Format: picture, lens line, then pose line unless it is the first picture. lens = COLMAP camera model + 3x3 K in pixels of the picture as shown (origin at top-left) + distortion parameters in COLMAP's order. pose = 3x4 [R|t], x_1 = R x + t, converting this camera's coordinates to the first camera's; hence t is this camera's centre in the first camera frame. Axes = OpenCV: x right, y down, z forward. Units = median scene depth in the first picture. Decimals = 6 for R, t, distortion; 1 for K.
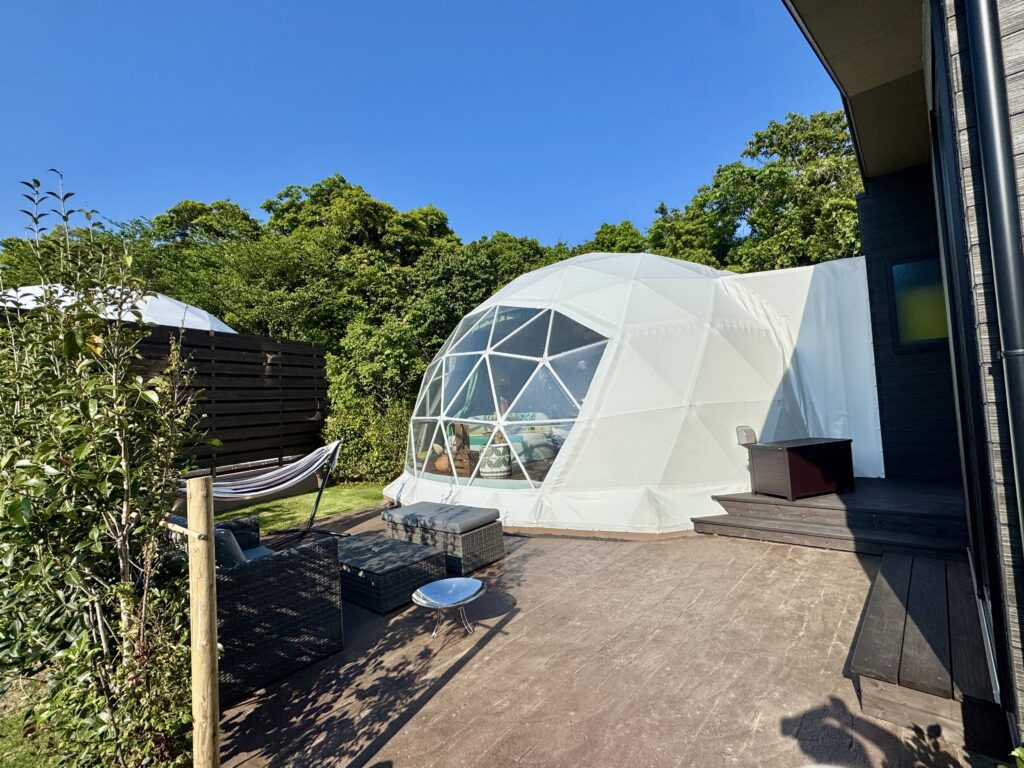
lens RADIAL K [[484.3, 0, 509.2], [0, 484.3, 382.6], [0, 0, 1]] dist [-0.015248, 0.000554]
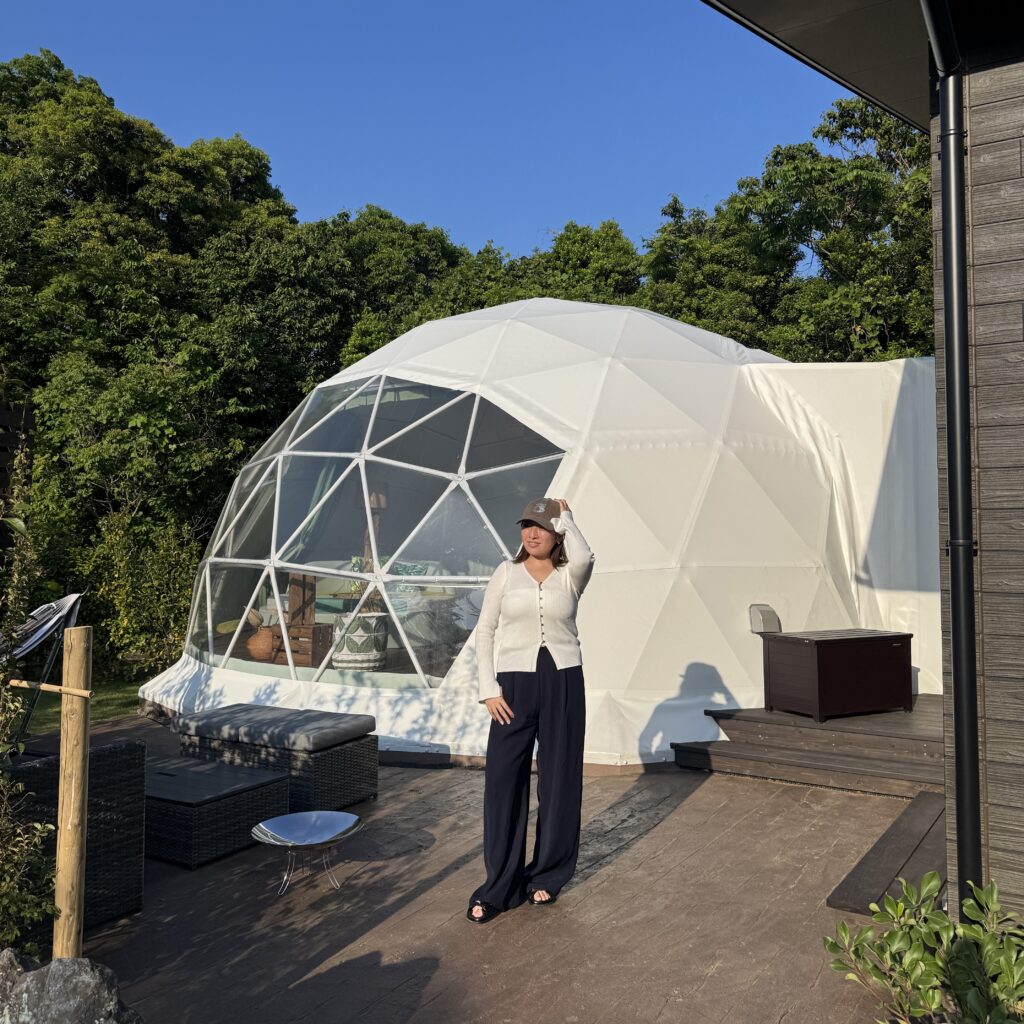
lens RADIAL K [[961.2, 0, 523.7], [0, 961.2, 467.0], [0, 0, 1]] dist [0.051728, 0.000000]
pose [[0.983674, 0.076641, 0.162824, -0.037090], [-0.070848, 0.996640, -0.041100, -0.012986], [-0.165427, 0.028893, 0.985799, -0.168019]]
